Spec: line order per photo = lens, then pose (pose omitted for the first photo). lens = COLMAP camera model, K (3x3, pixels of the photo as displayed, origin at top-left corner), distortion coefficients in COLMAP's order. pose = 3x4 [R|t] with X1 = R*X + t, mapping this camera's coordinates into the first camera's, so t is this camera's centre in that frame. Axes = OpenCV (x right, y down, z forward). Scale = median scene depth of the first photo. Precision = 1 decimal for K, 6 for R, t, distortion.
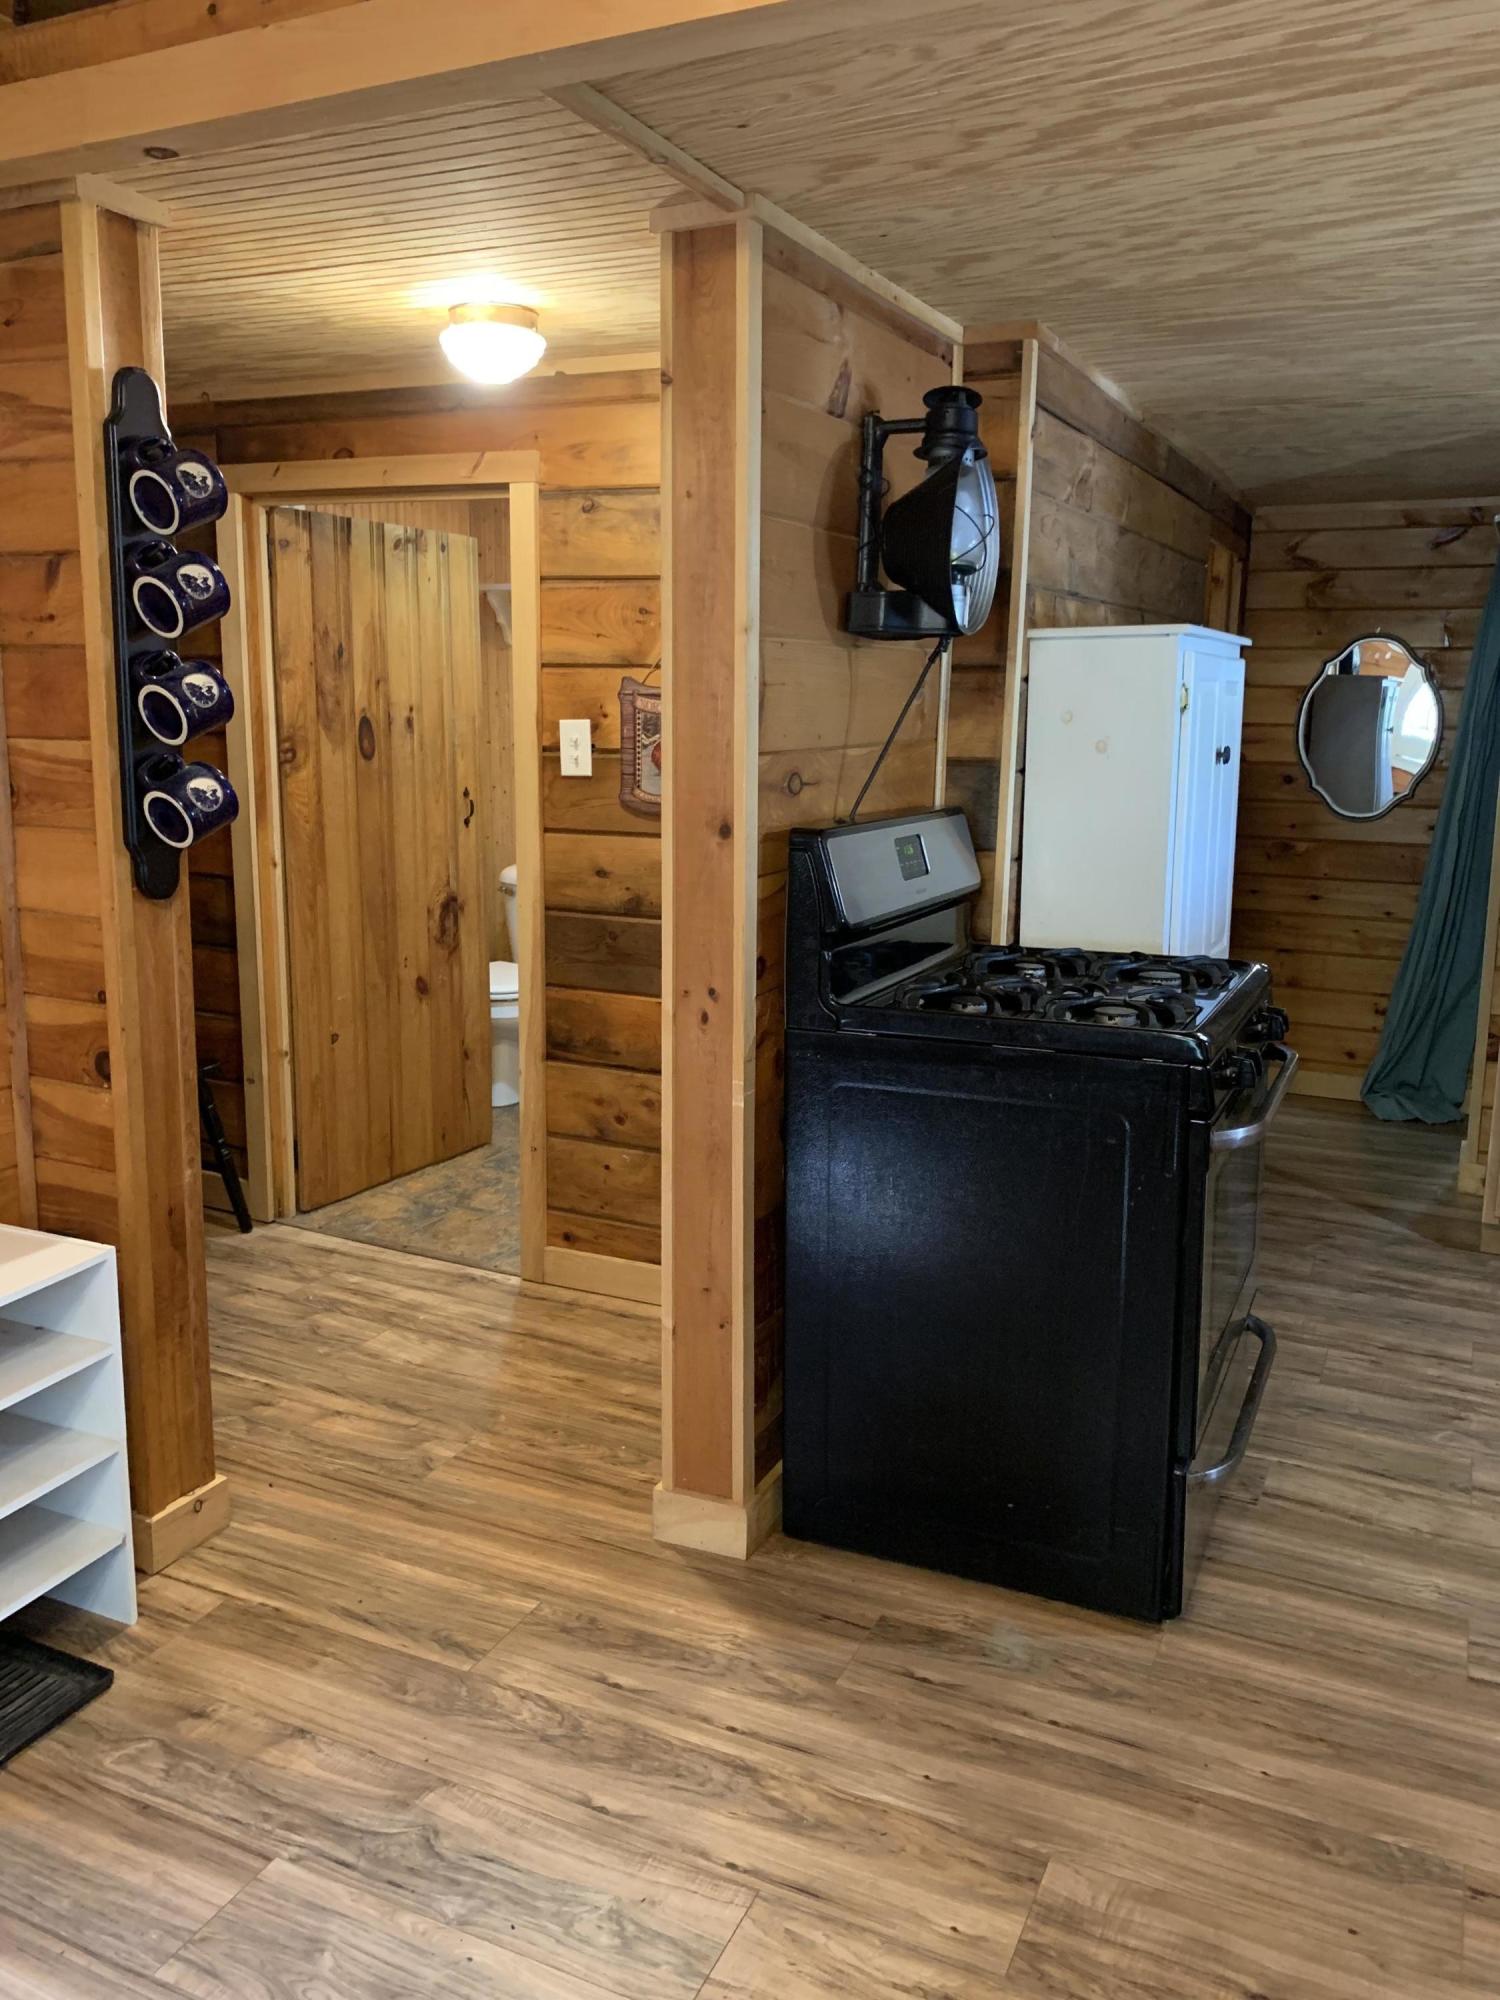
lens RADIAL K [[1581.7, 0, 754.4], [0, 1581.7, 990.2], [0, 0, 1]] dist [0.048003, -0.056759]
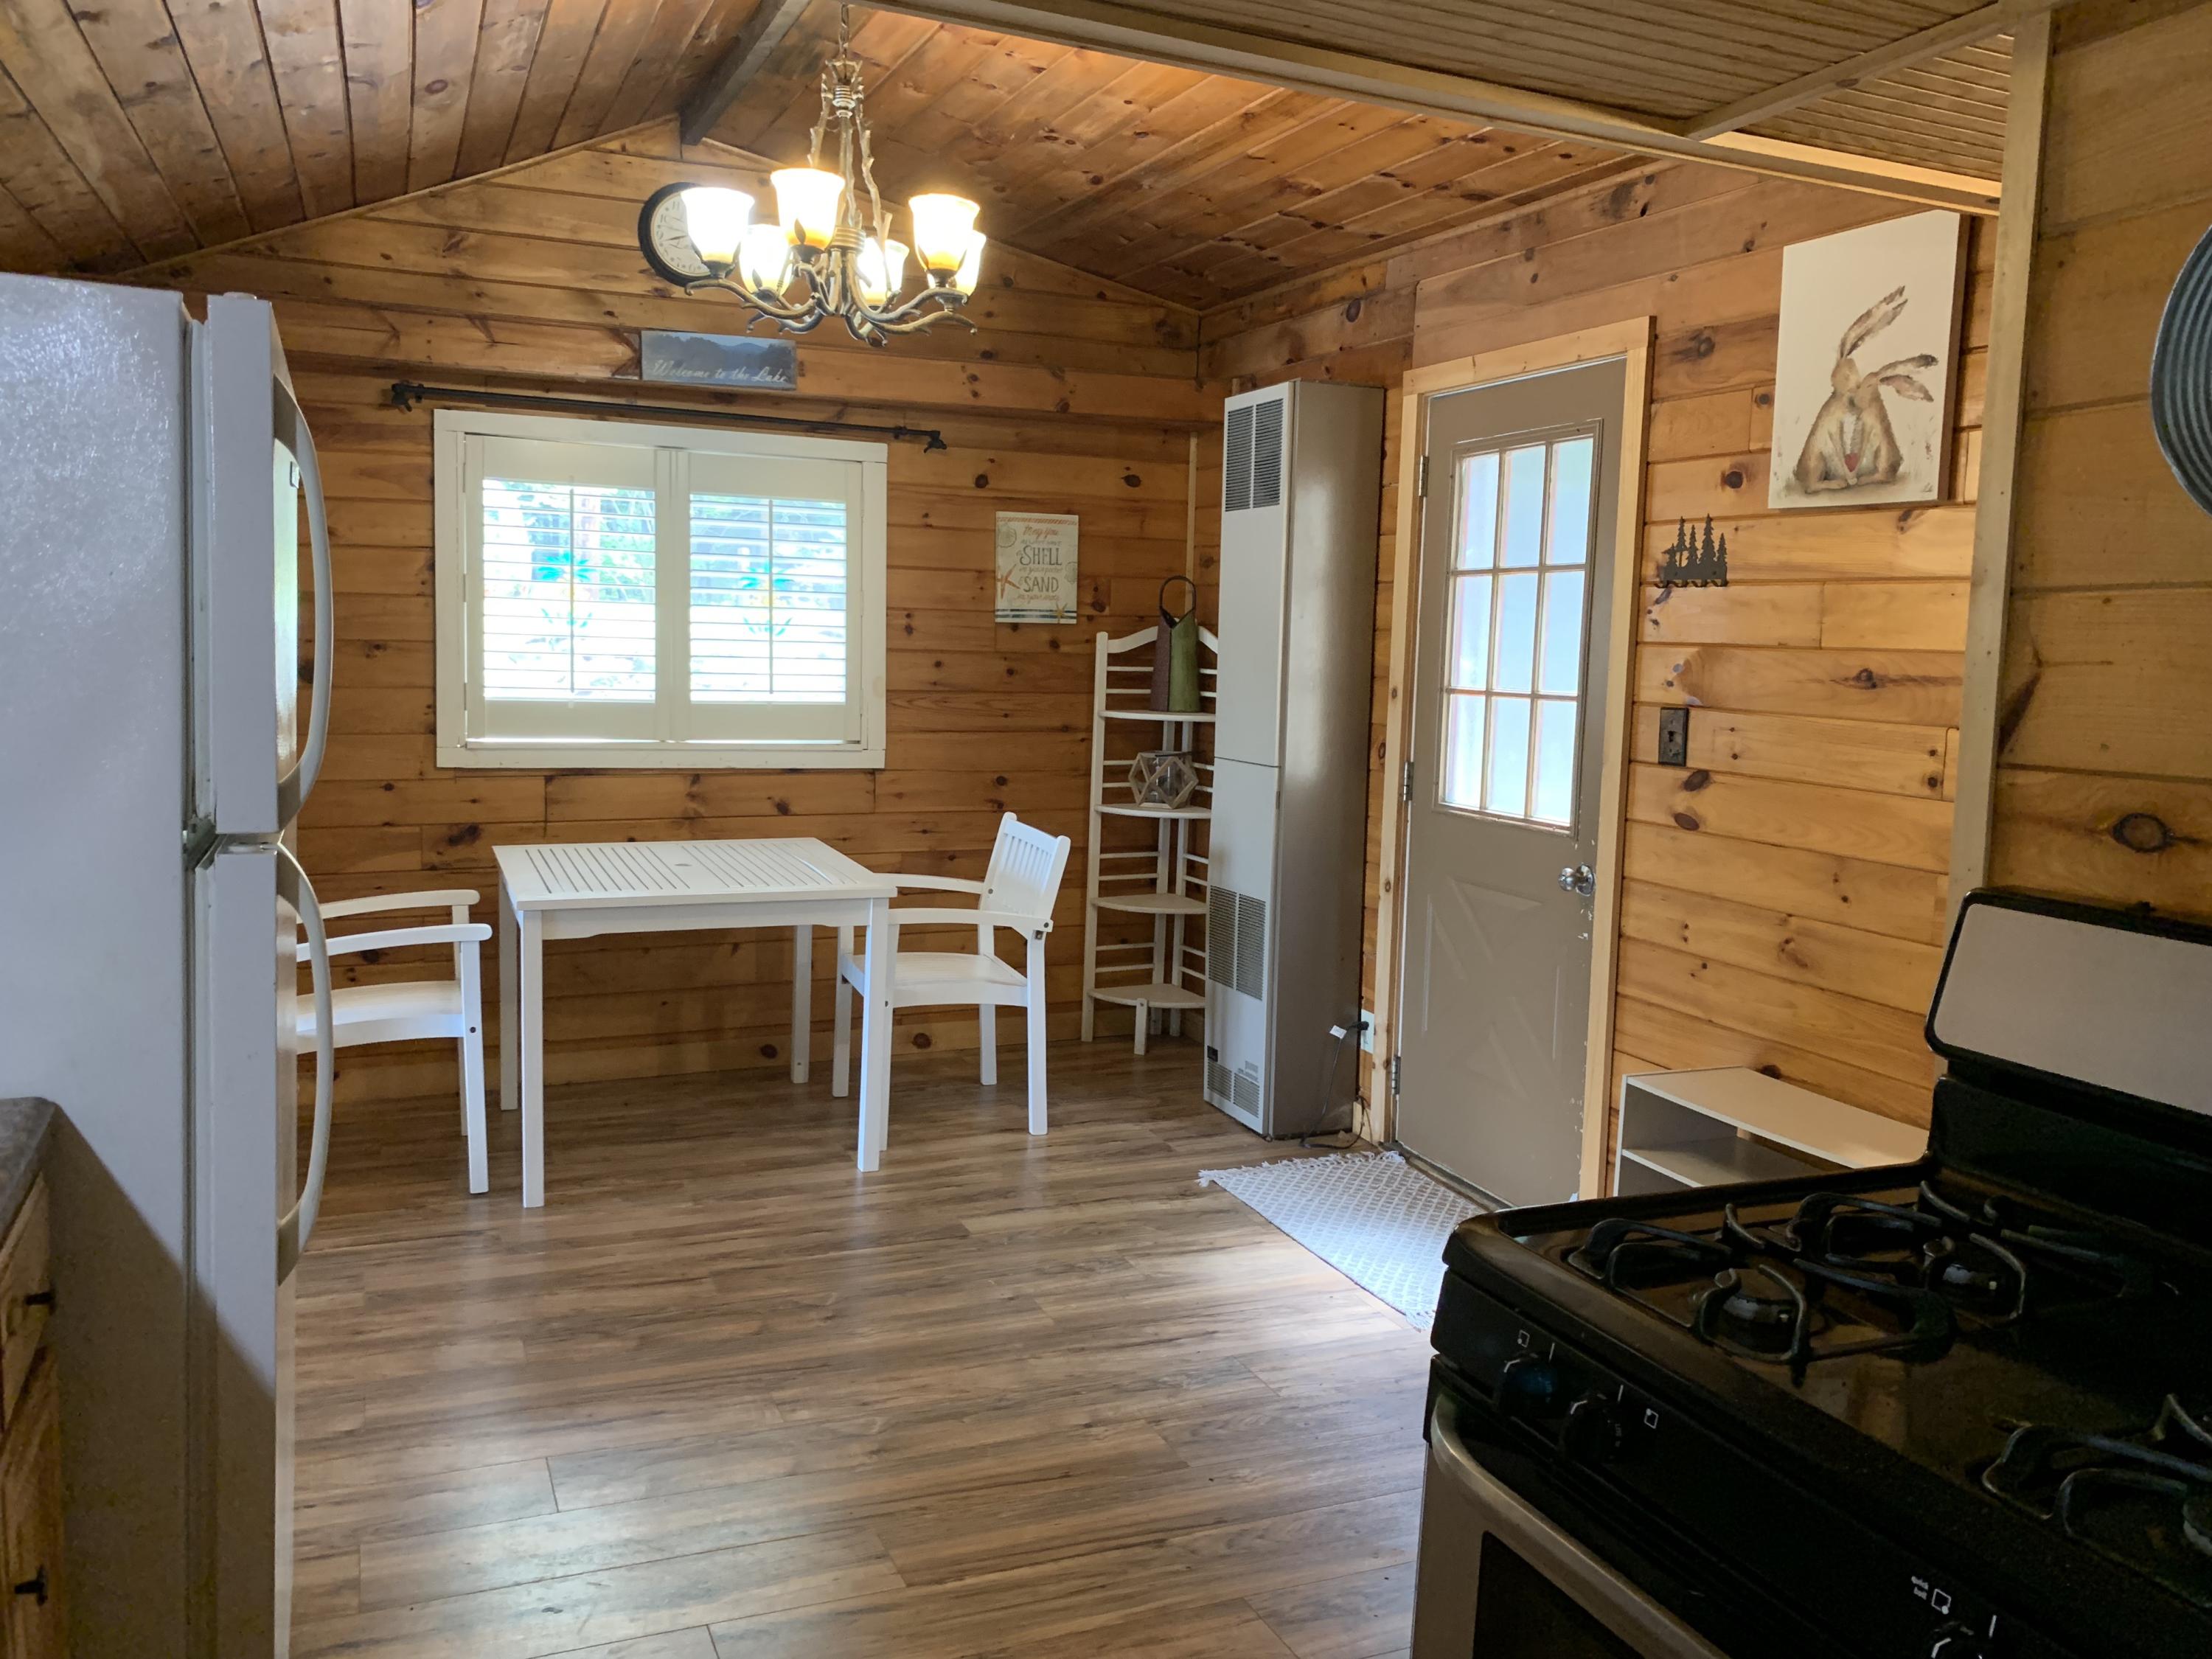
lens RADIAL K [[1749.4, 0, 1105.9], [0, 1749.4, 820.9], [0, 0, 1]] dist [0.048003, -0.056759]
pose [[-0.655679, 0.046182, -0.753627, 1.070225], [-0.170131, 0.963422, 0.207057, -0.338571], [0.735623, 0.263978, -0.623838, 1.911019]]
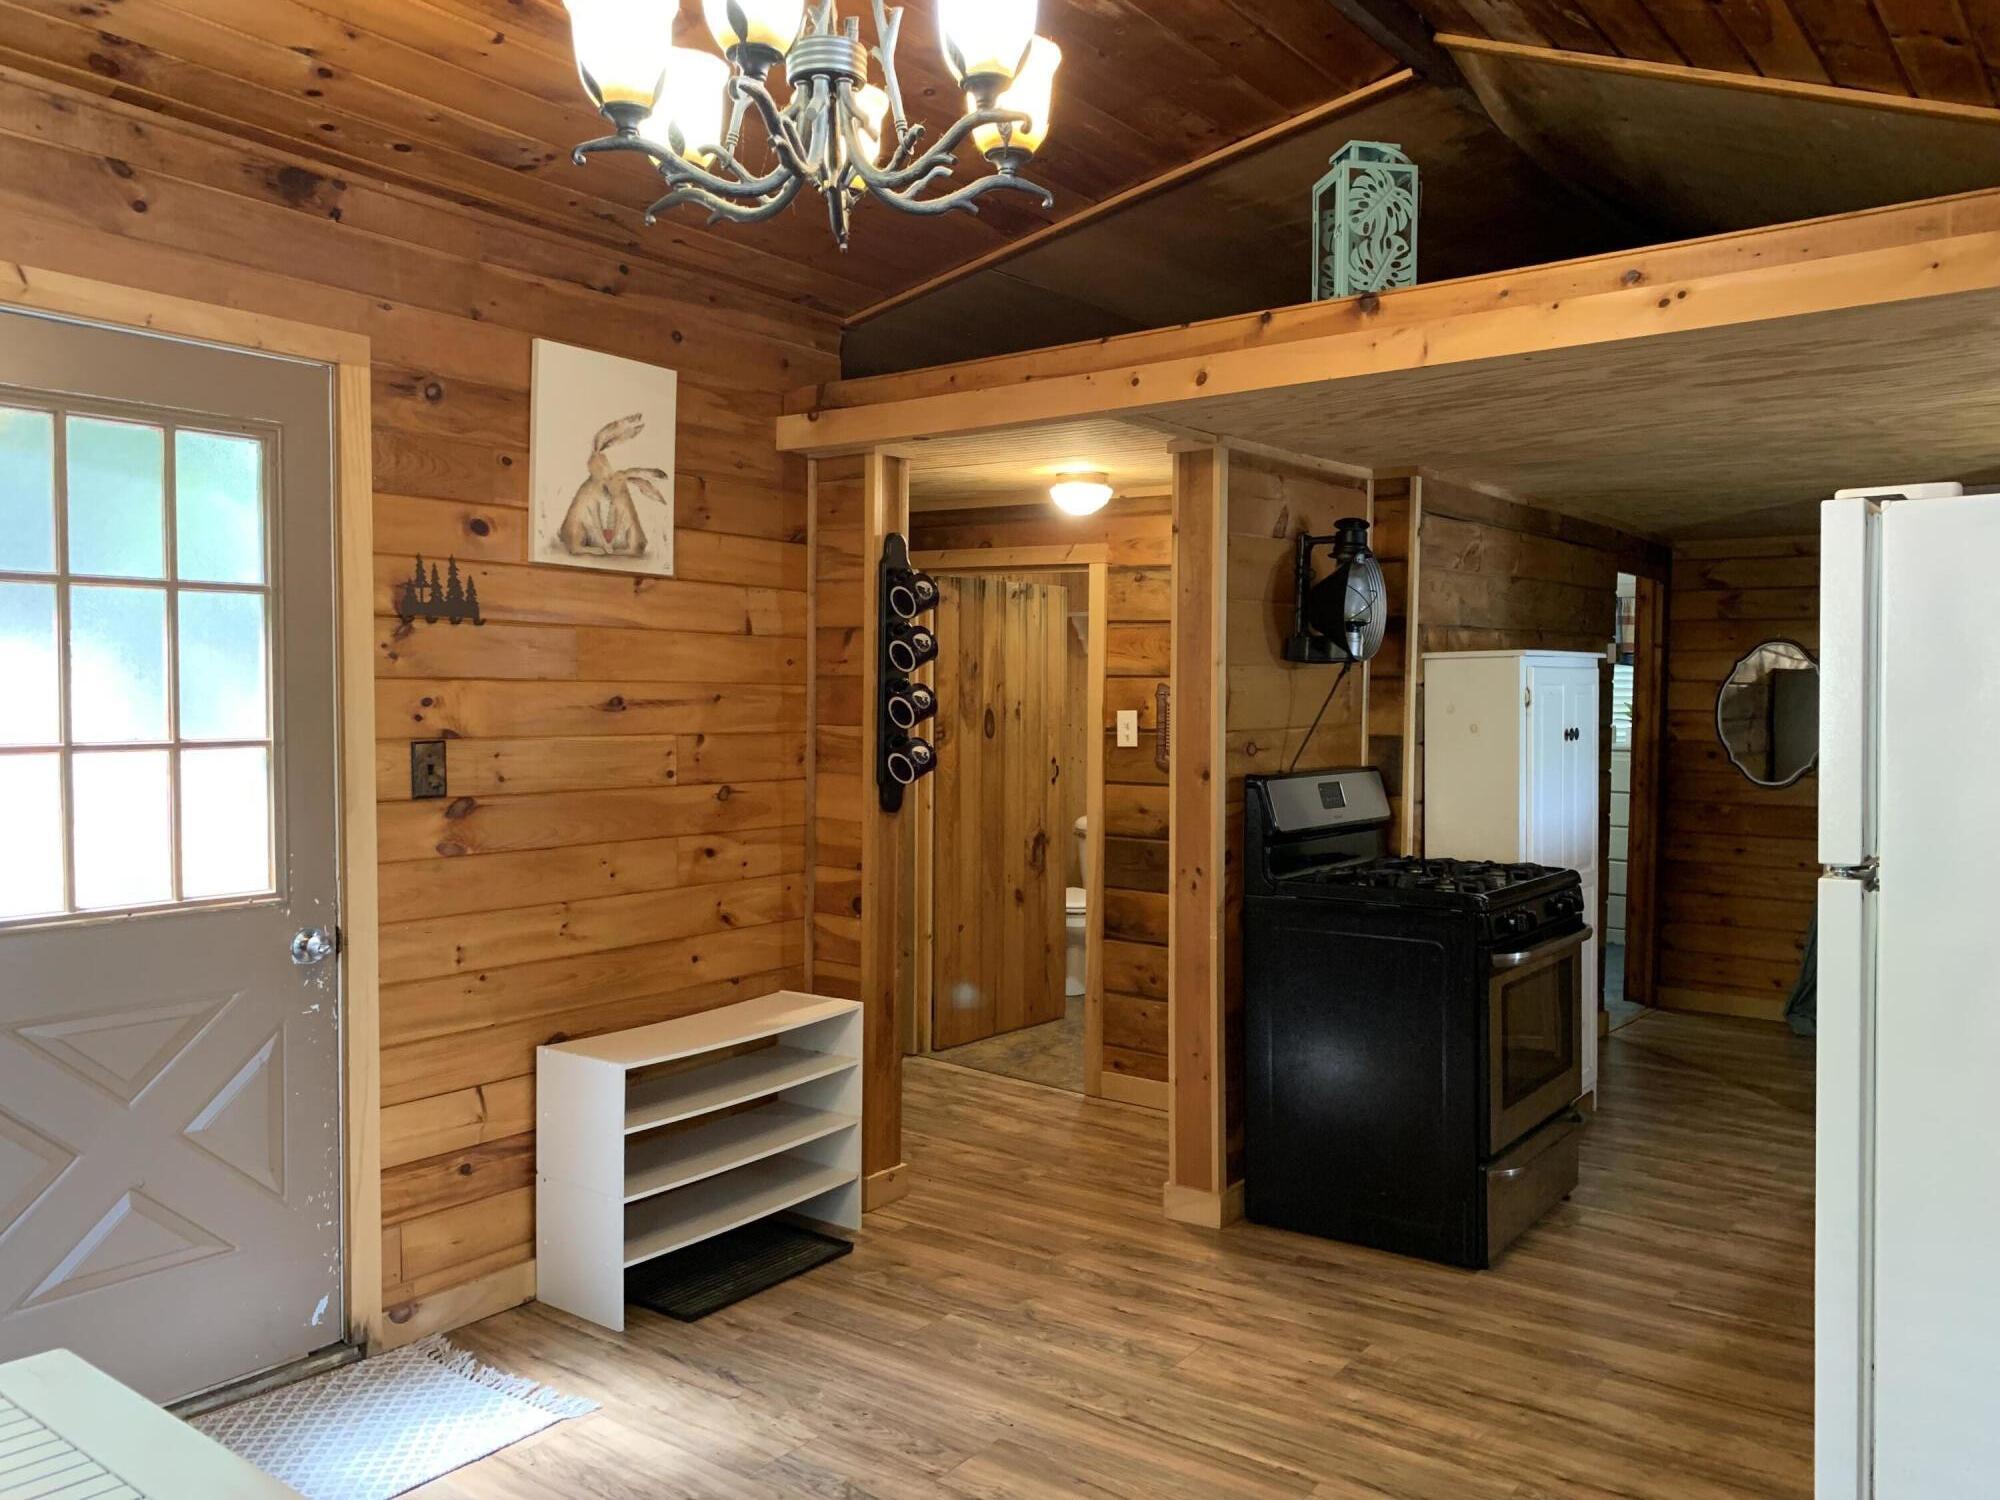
lens RADIAL K [[1581.7, 0, 989.7], [0, 1581.7, 755.8], [0, 0, 1]] dist [0.048003, -0.056759]
pose [[0.977579, 0.002276, -0.210556, 0.103058], [-0.030741, 0.990771, -0.132016, 0.102381], [0.208312, 0.135529, 0.968627, -0.660032]]
